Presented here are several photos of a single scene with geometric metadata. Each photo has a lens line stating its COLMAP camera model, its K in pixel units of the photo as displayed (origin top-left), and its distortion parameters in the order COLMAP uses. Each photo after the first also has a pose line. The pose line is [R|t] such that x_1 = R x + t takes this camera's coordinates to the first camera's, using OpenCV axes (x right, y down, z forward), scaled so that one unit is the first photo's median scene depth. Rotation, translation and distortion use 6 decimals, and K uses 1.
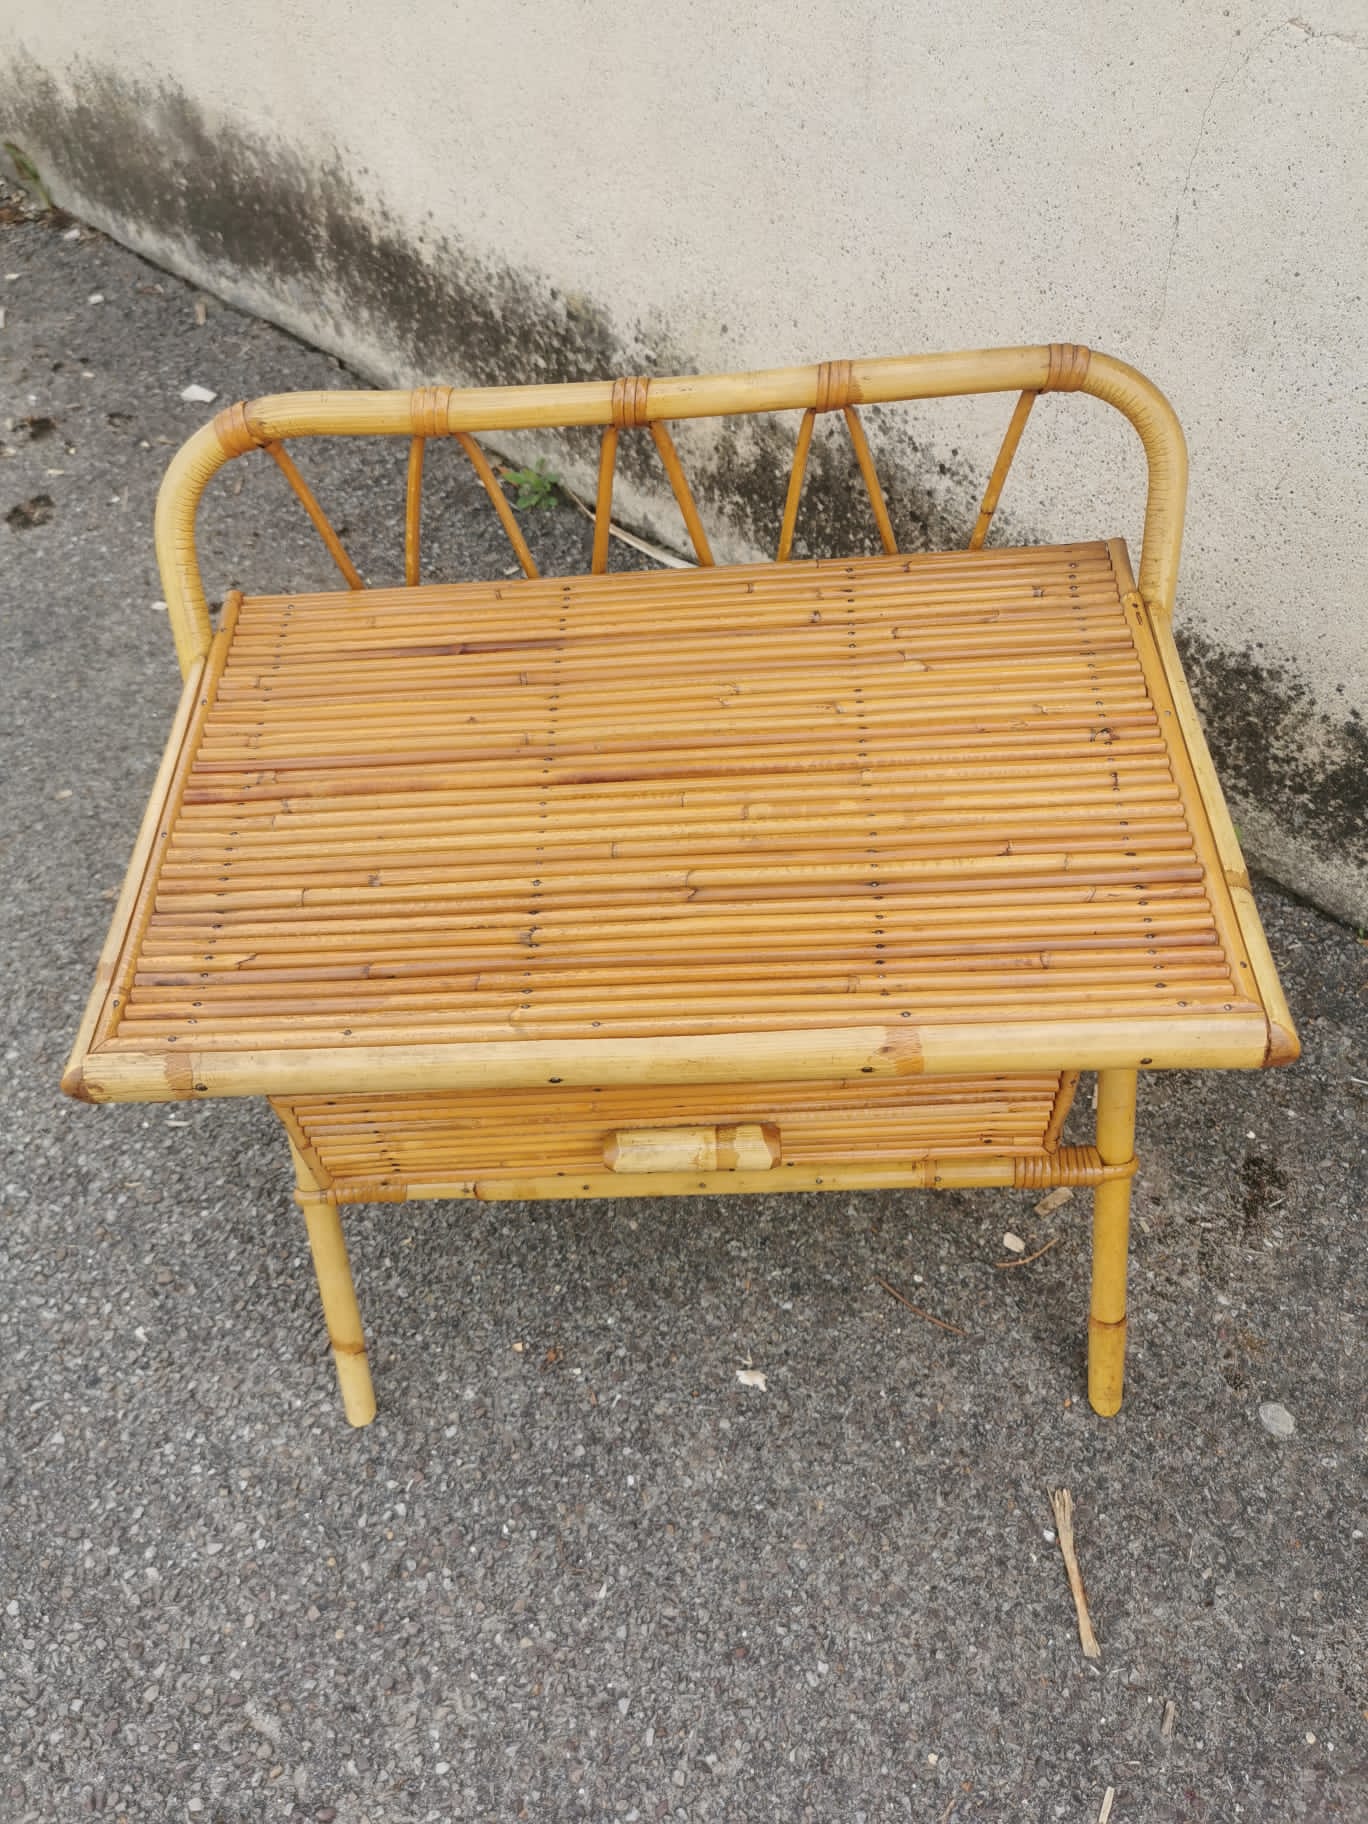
lens RADIAL K [[1411.6, 0, 685.2], [0, 1411.6, 919.8], [0, 0, 1]] dist [0.049312, -0.058482]
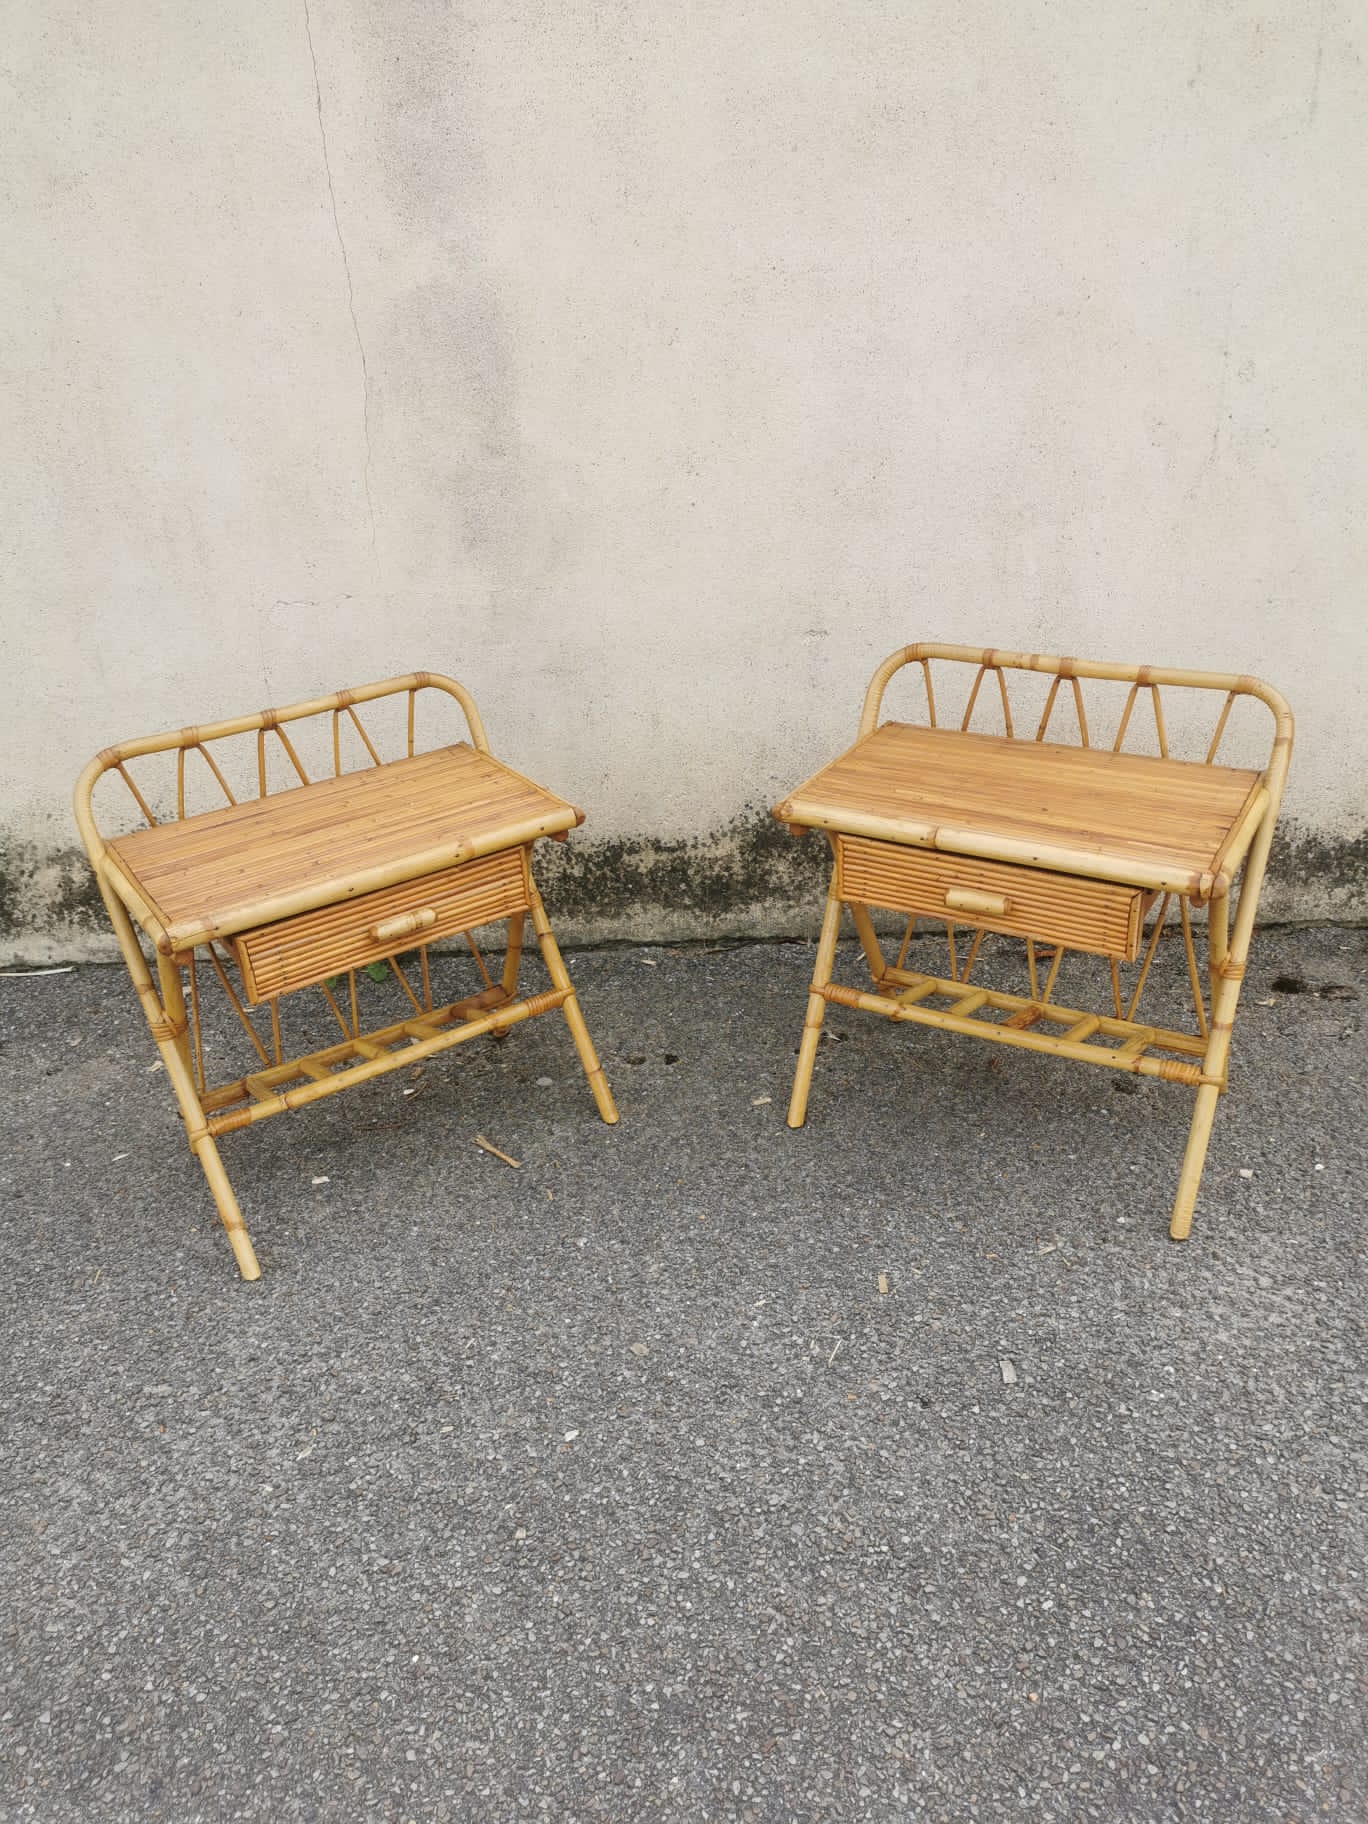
lens RADIAL K [[1398.5, 0, 682.4], [0, 1398.5, 914.8], [0, 0, 1]] dist [0.066512, -0.083021]
pose [[0.753615, -0.272499, 0.598171, -0.624530], [0.525180, 0.796869, -0.298640, 0.860281], [-0.395284, 0.539207, 0.743644, -0.806660]]
